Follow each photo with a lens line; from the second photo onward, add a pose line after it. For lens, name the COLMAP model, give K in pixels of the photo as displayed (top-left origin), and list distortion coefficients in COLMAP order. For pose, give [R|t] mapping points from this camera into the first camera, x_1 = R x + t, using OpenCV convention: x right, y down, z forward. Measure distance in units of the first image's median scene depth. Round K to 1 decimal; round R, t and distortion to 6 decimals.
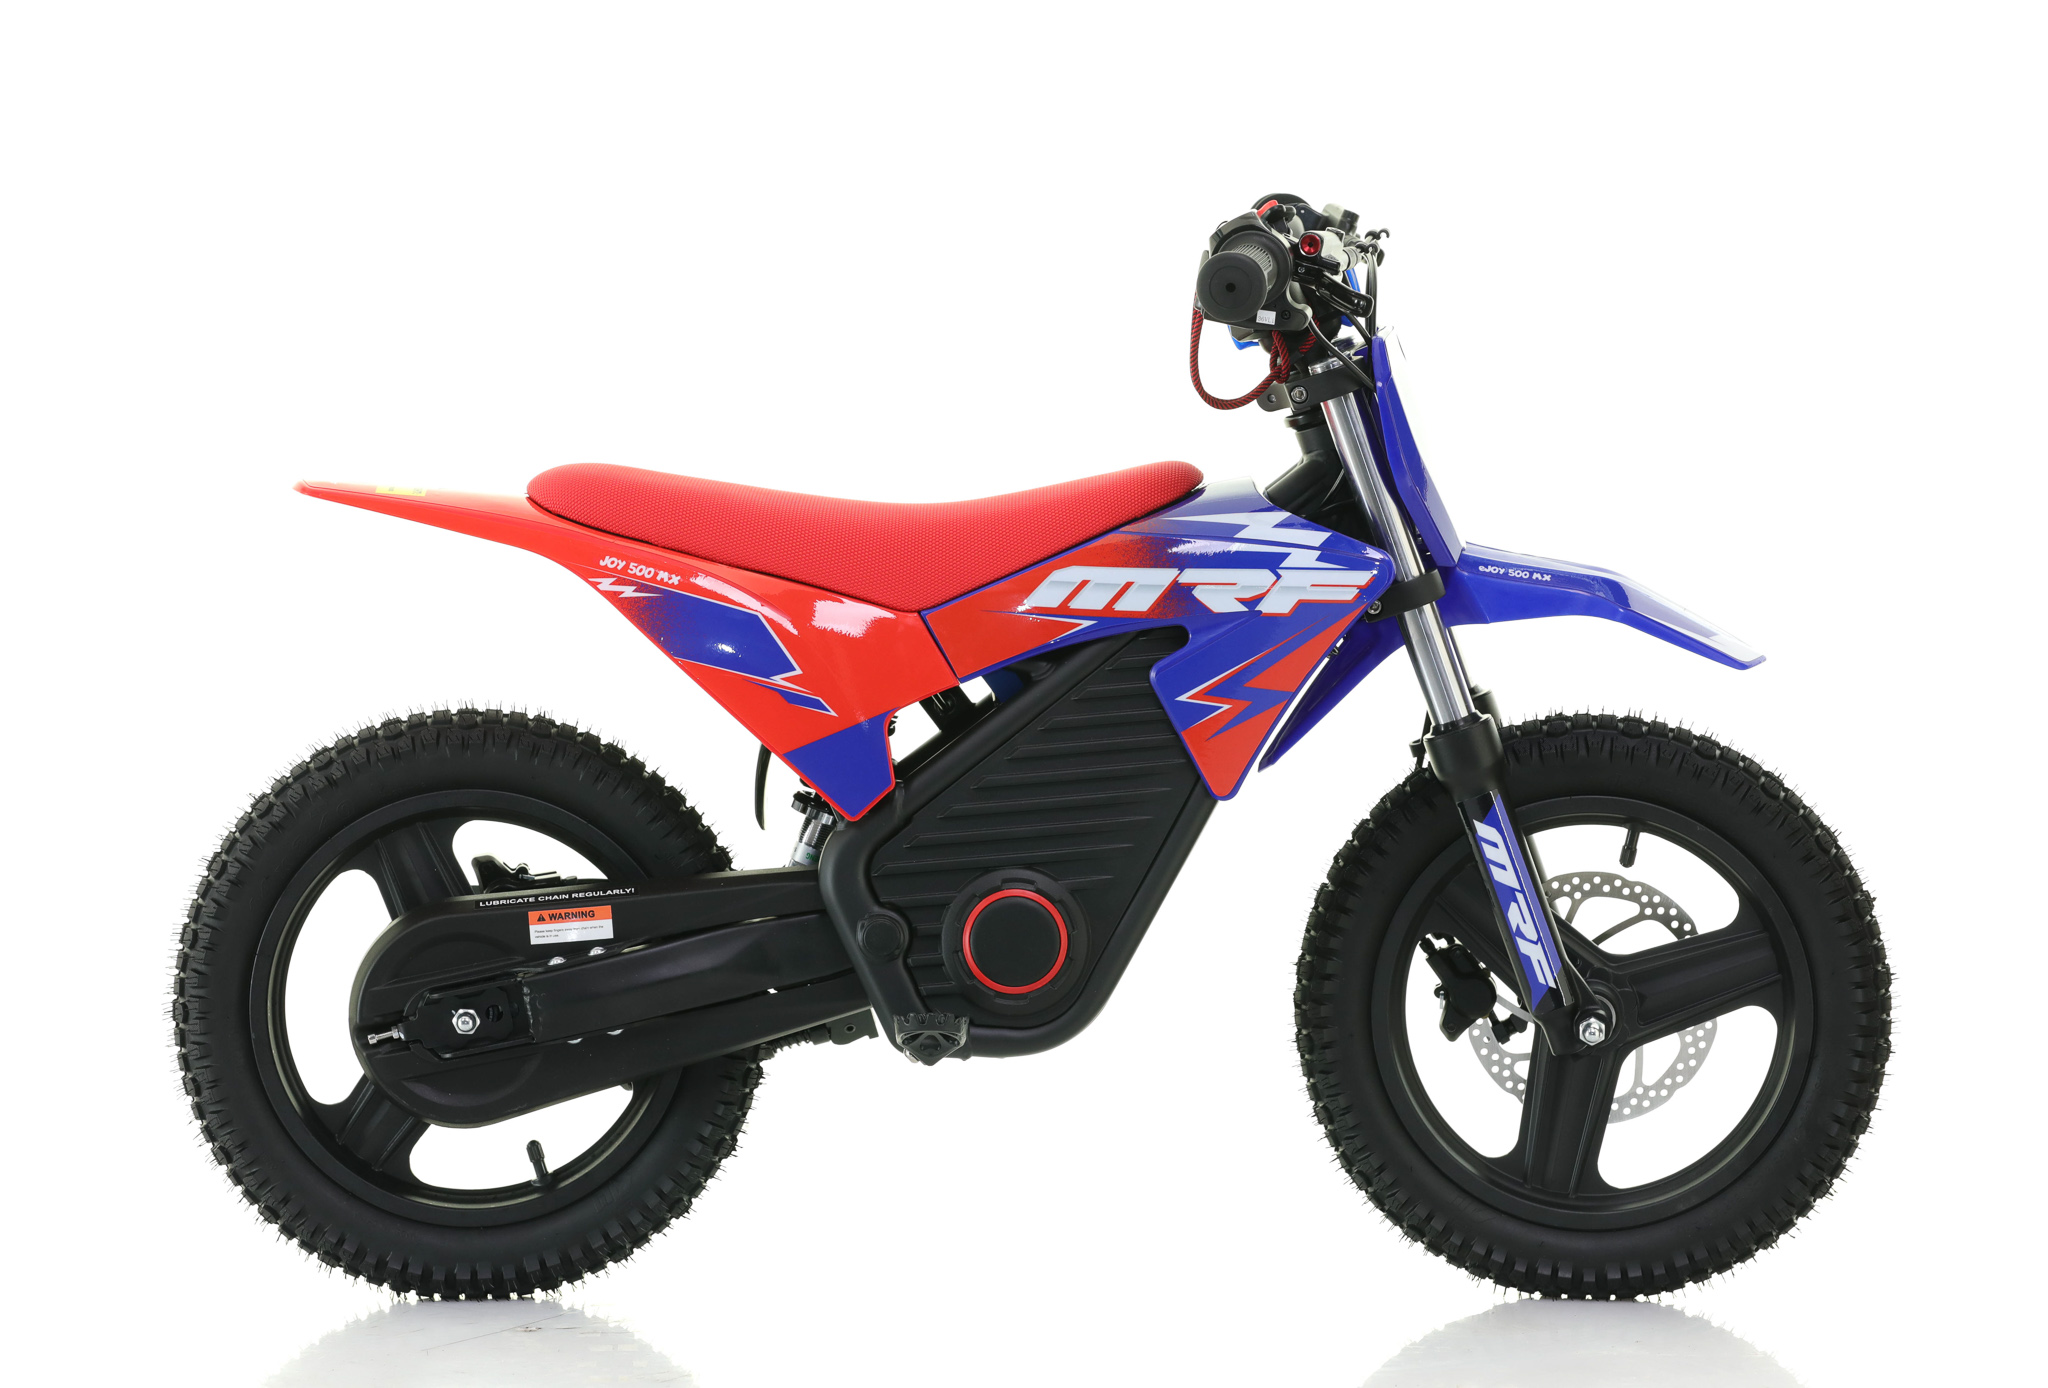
lens RADIAL K [[7792.6, 0, 1024.0], [0, 7792.6, 694.0], [0, 0, 1]] dist [0.009985, -4.051675]
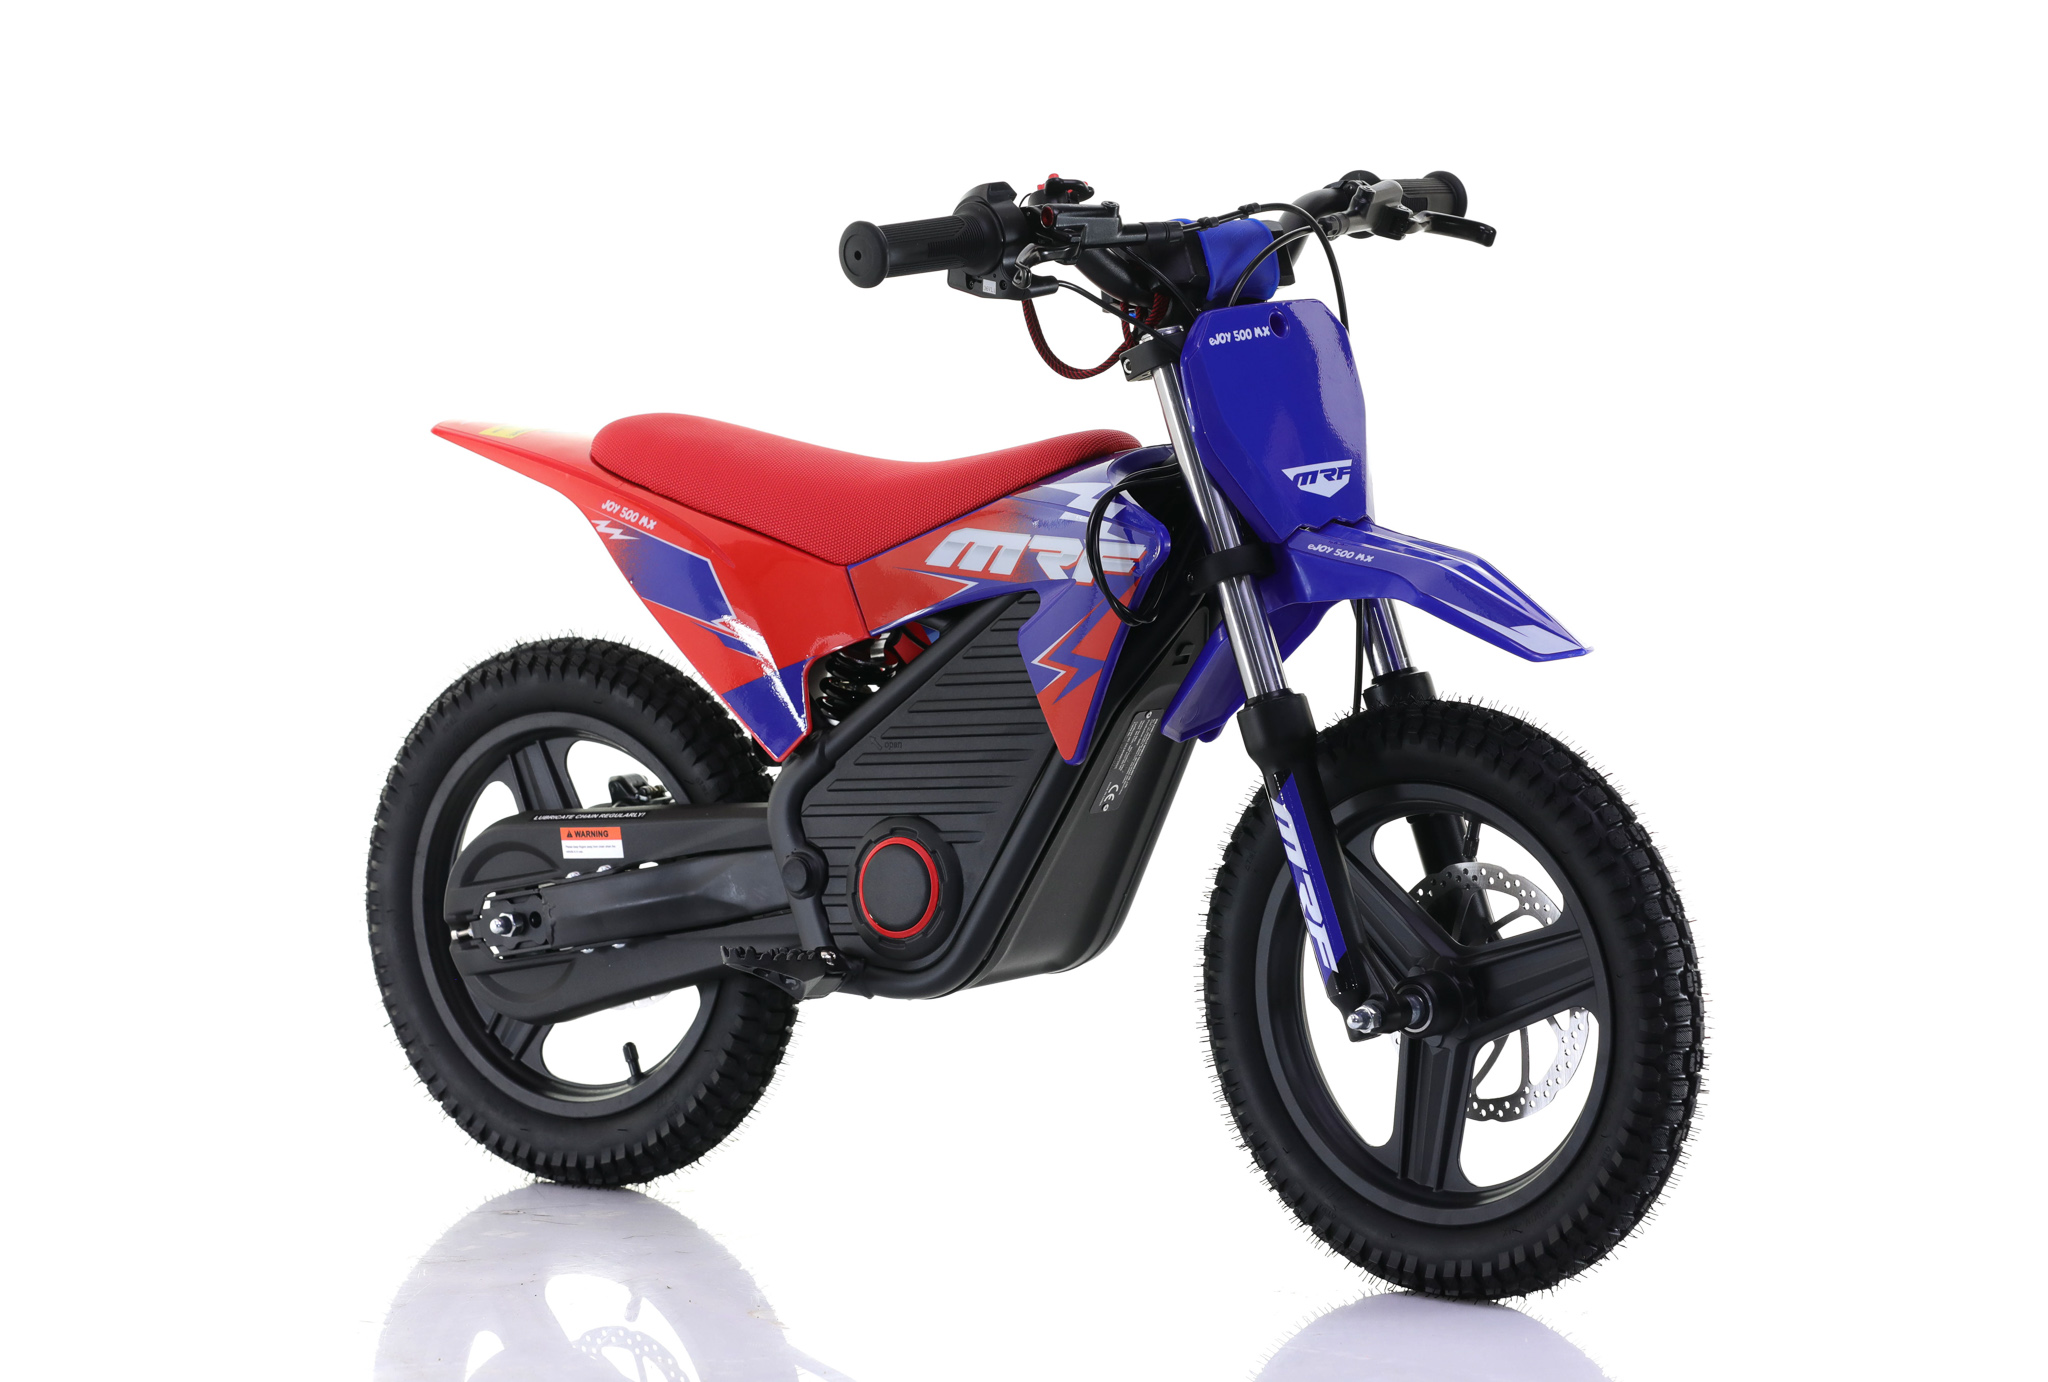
lens RADIAL K [[7792.6, 0, 1024.0], [0, 7792.6, 691.0], [0, 0, 1]] dist [0.009985, -4.051675]
pose [[0.779734, 0.055204, -0.623673, 0.656778], [-0.047755, 0.998447, 0.028672, -0.024841], [0.624287, 0.007428, 0.781159, 0.199432]]
